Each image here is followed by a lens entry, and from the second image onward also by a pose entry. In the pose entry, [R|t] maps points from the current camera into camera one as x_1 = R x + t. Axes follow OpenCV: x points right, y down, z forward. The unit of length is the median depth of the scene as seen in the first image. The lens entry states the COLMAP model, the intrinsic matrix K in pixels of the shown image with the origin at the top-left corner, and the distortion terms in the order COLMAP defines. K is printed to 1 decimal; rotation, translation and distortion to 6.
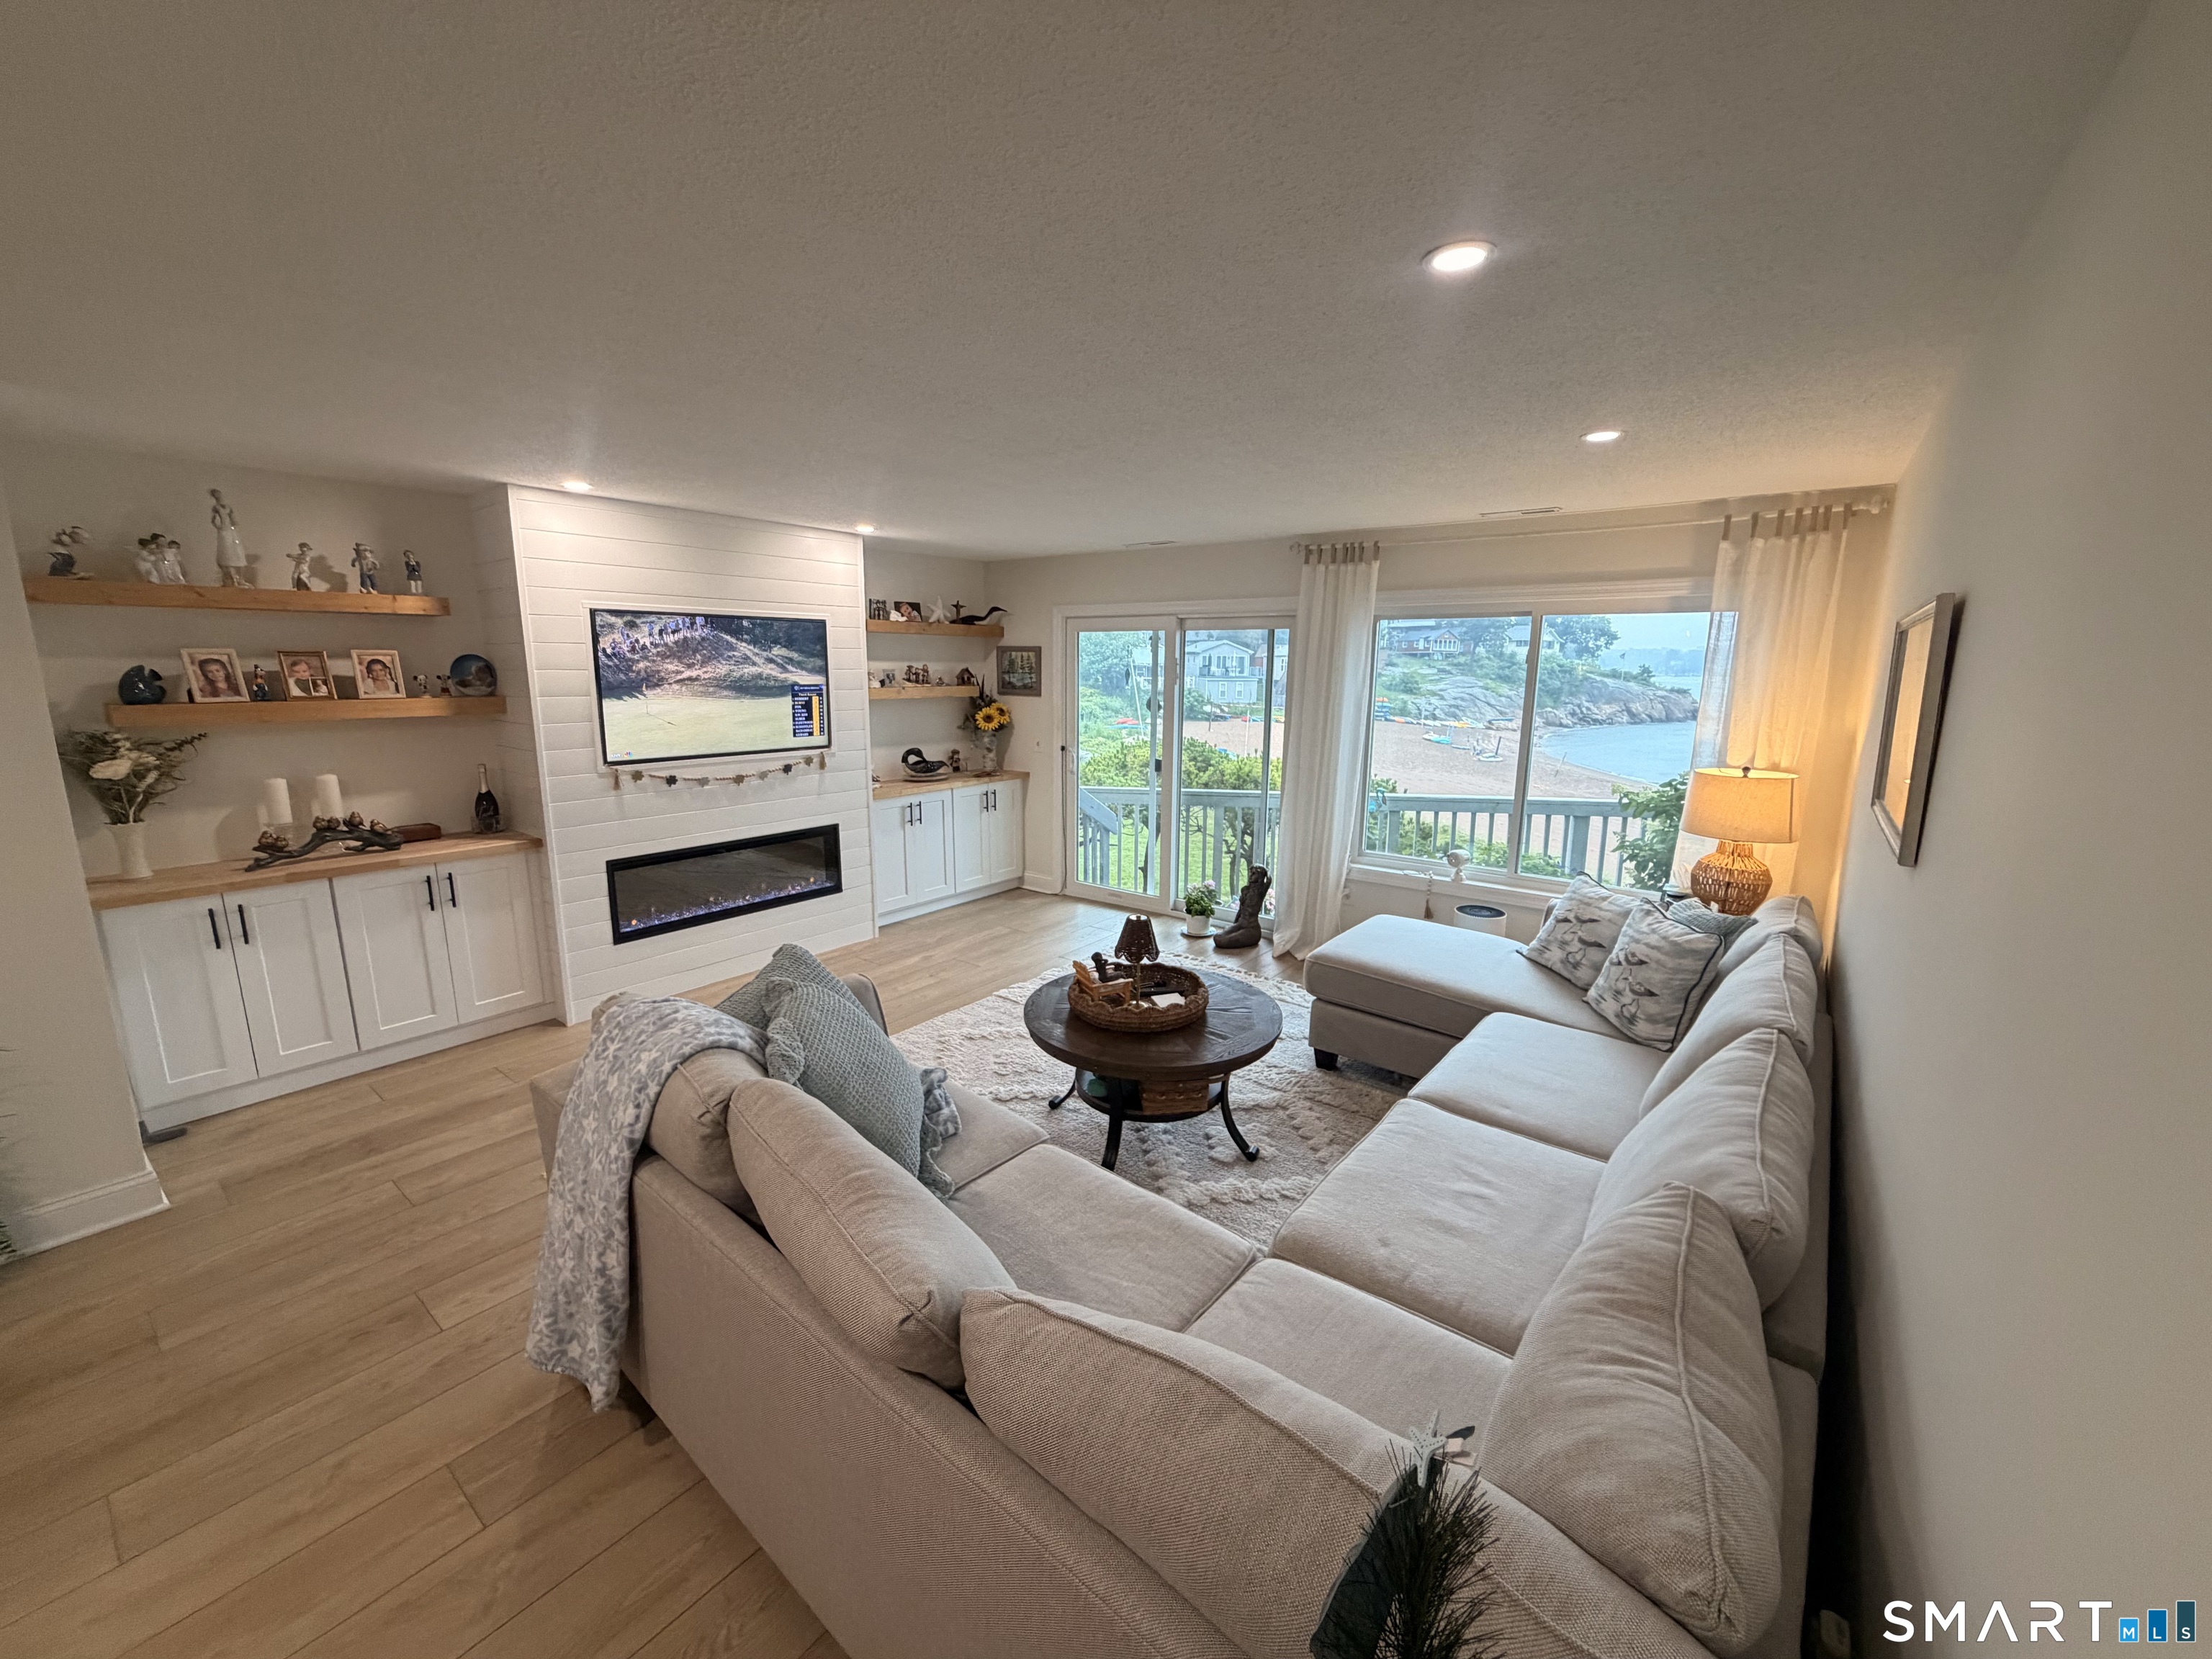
lens RADIAL K [[881.2, 0, 1093.9], [0, 881.2, 834.5], [0, 0, 1]] dist [0.000045, 0.000191]
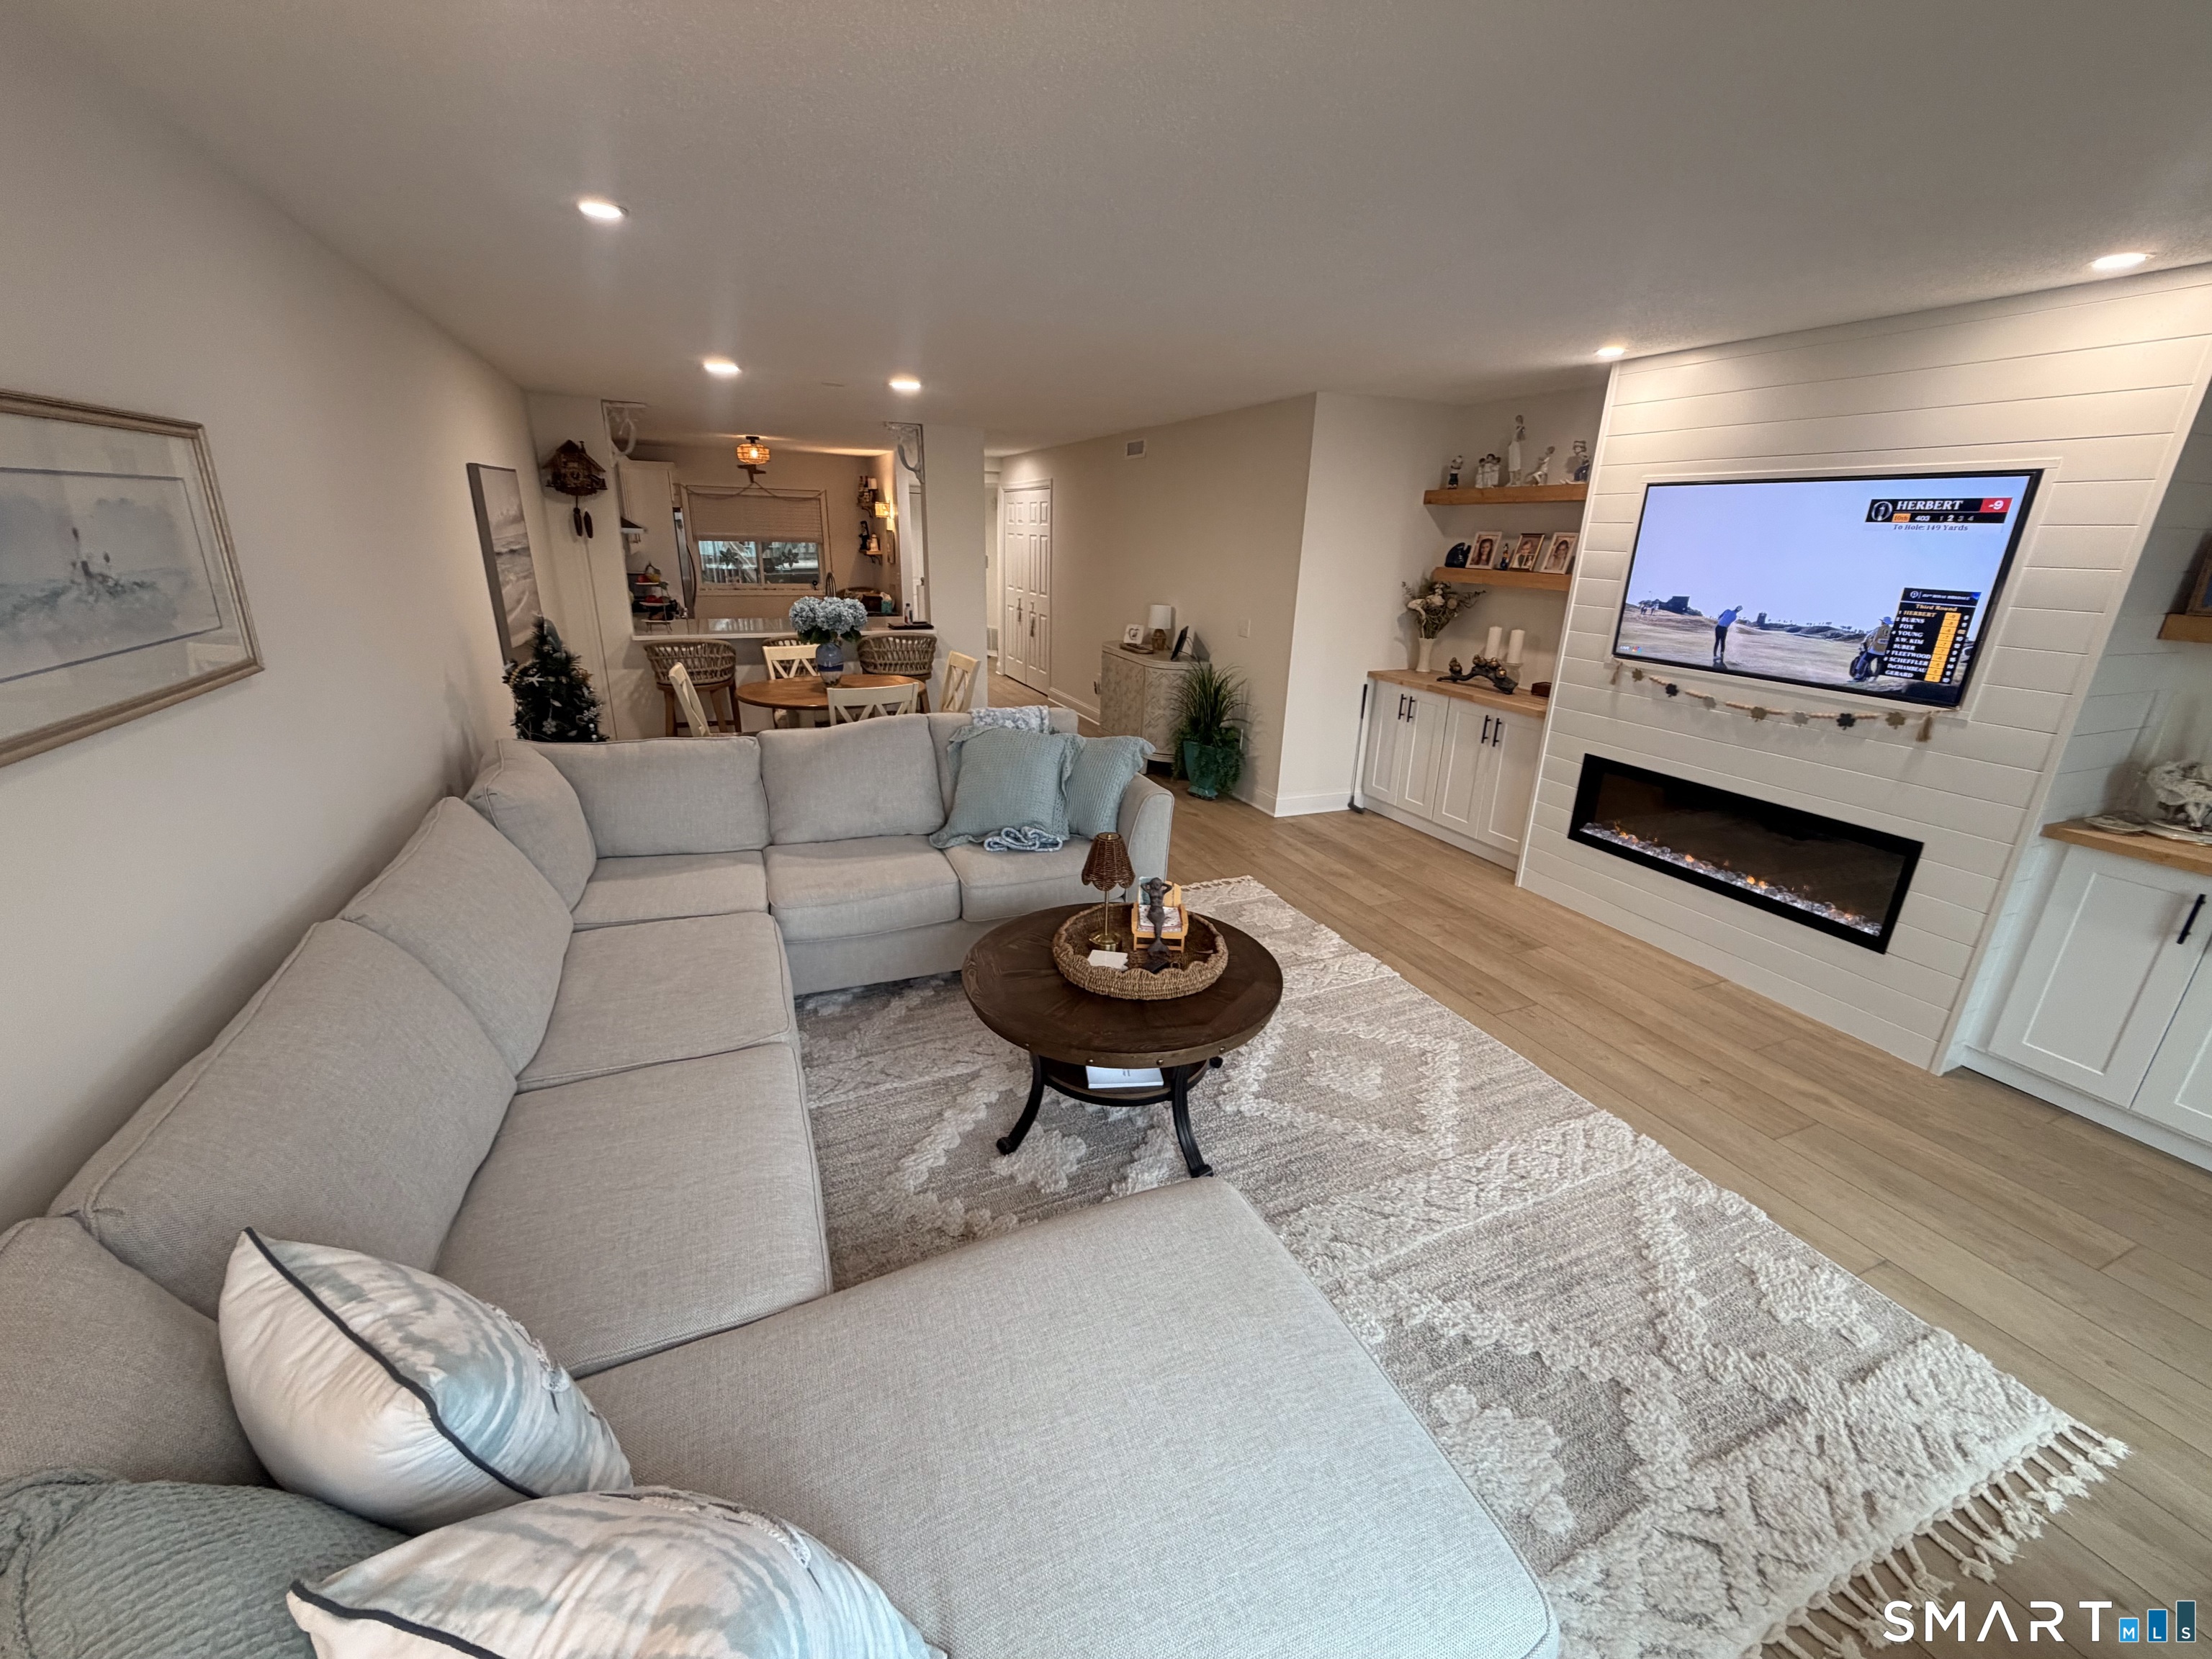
lens RADIAL K [[881.2, 0, 1110.7], [0, 881.2, 831.0], [0, 0, 1]] dist [0.000045, 0.000191]
pose [[-0.468812, 0.268075, -0.841636, 0.425104], [-0.197728, 0.896804, 0.395786, -0.138142], [0.860882, 0.351965, -0.367427, 0.736670]]
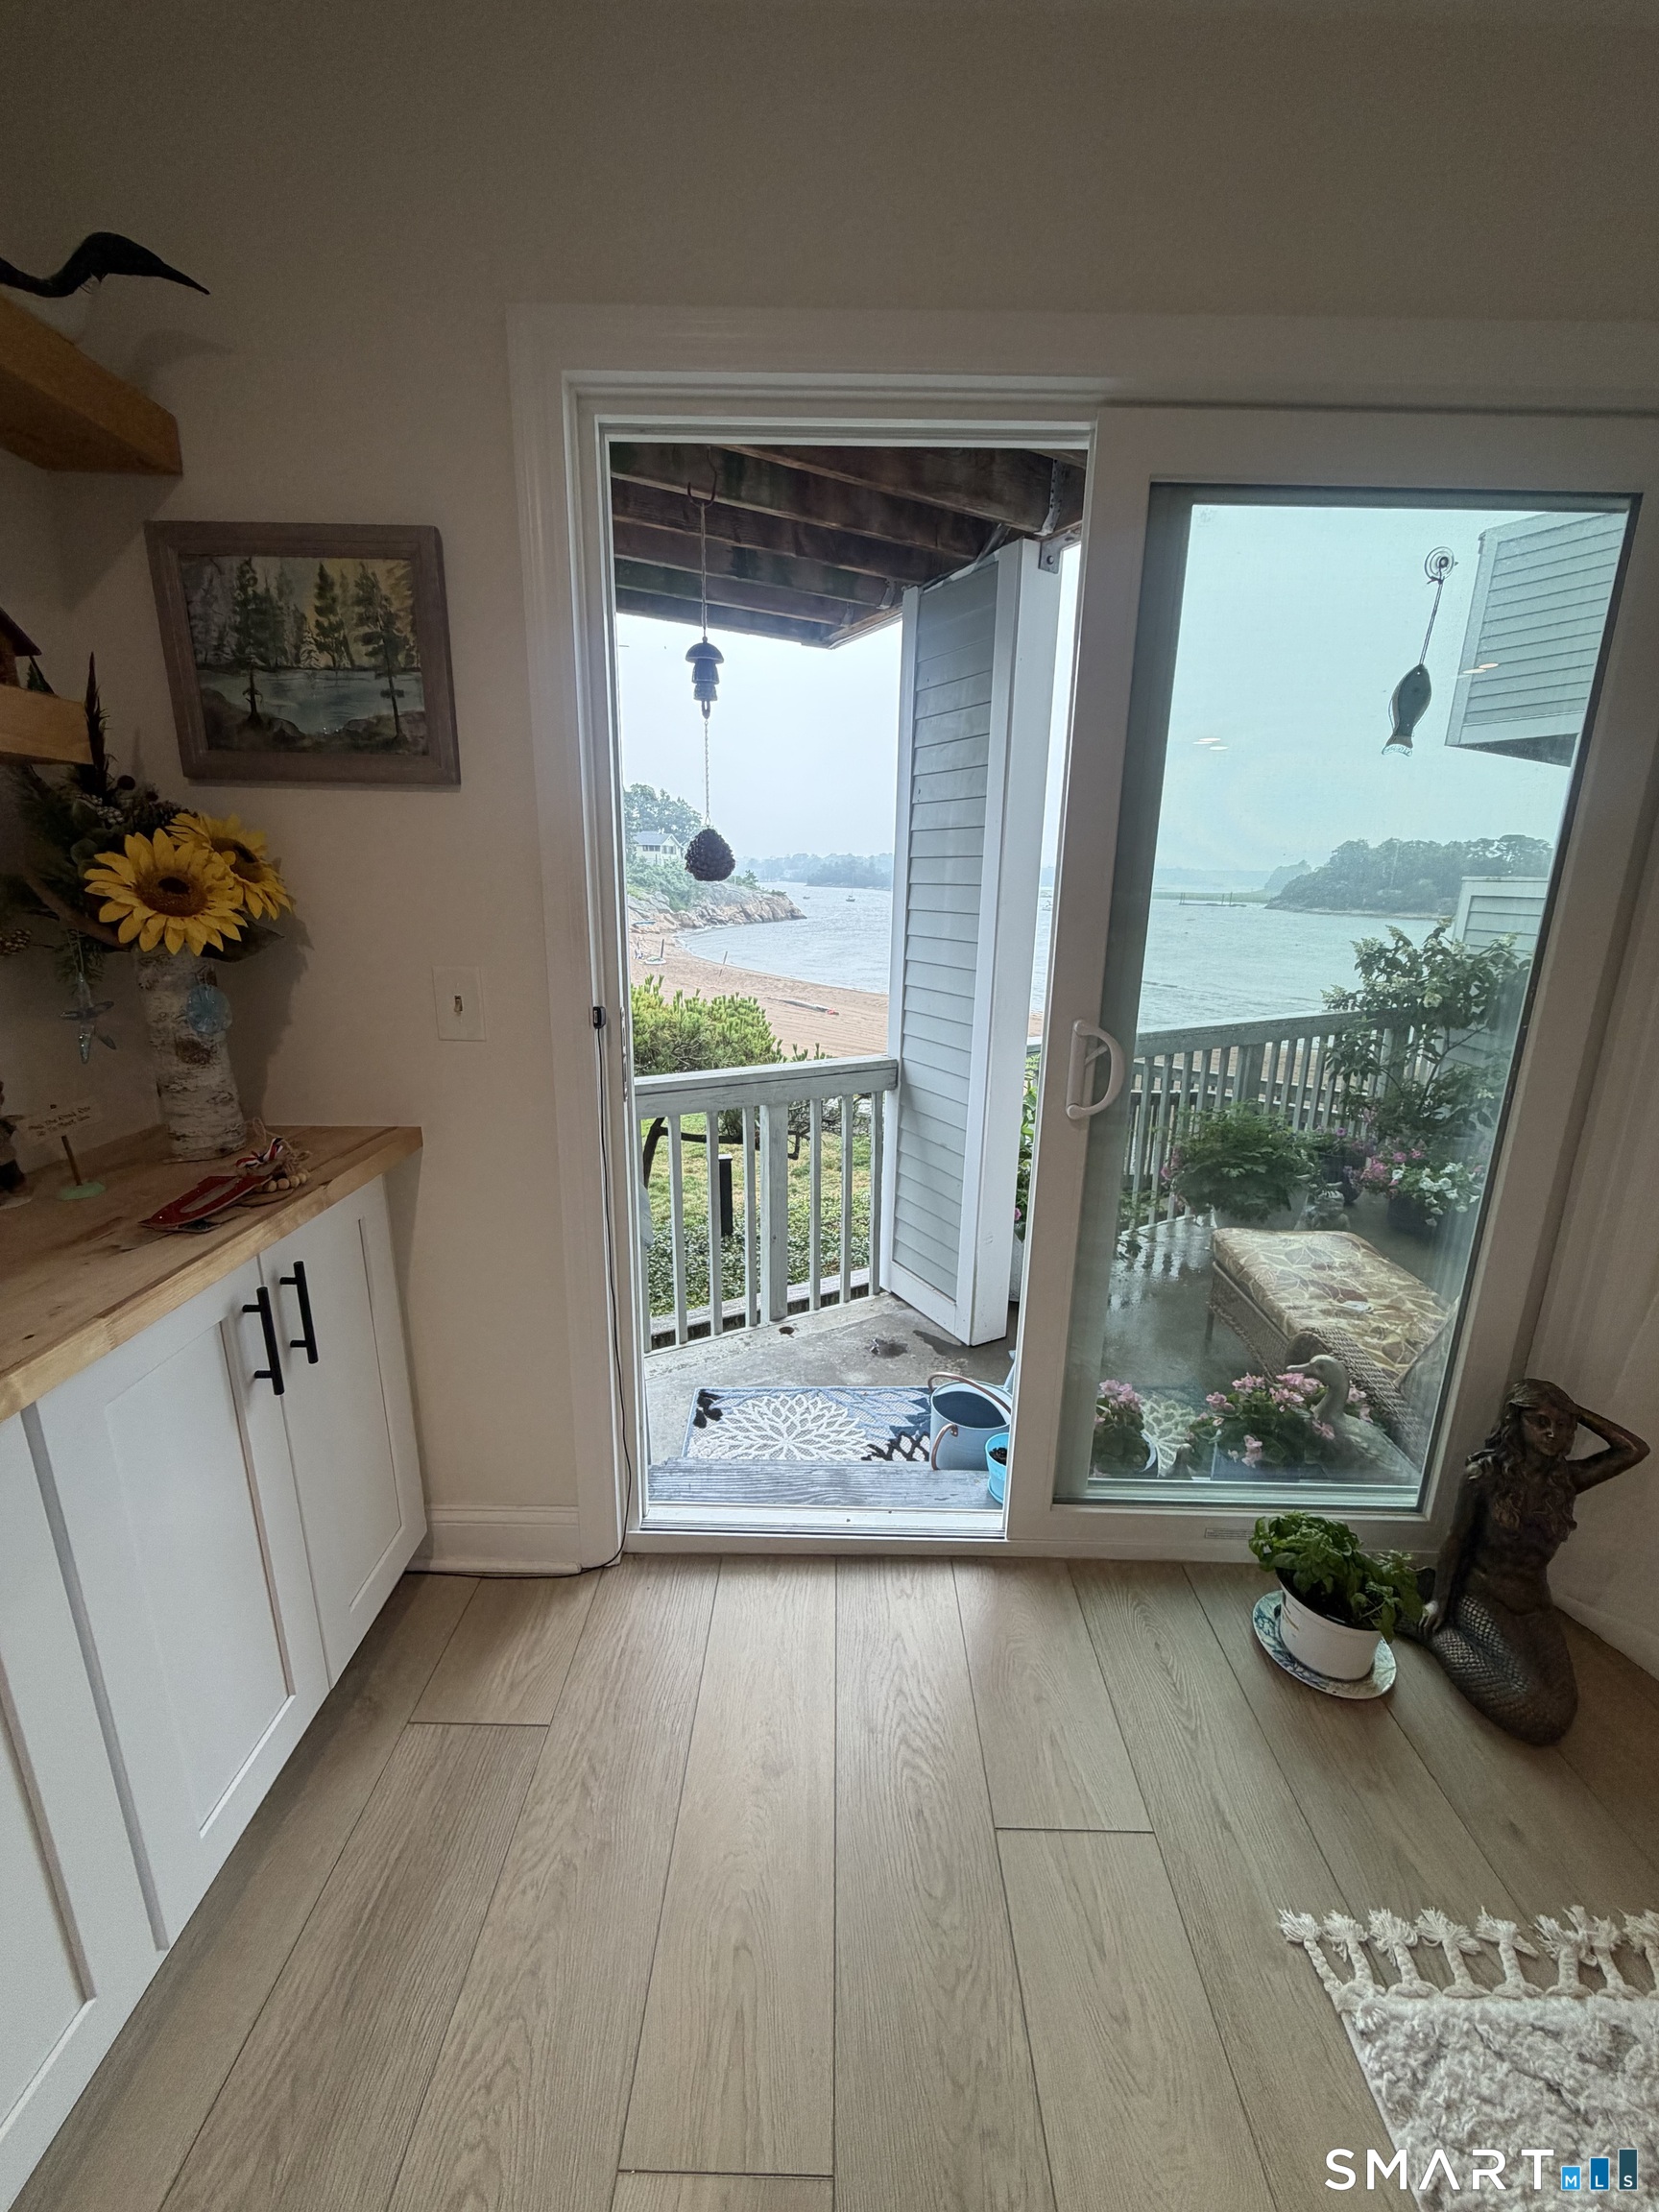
lens RADIAL K [[881.2, 0, 819.9], [0, 881.2, 1109.2], [0, 0, 1]] dist [0.000045, 0.000191]
pose [[0.794262, -0.148817, 0.589069, -0.154404], [0.104372, 0.988546, 0.109009, -0.110251], [-0.598544, -0.025100, 0.800697, 0.920957]]
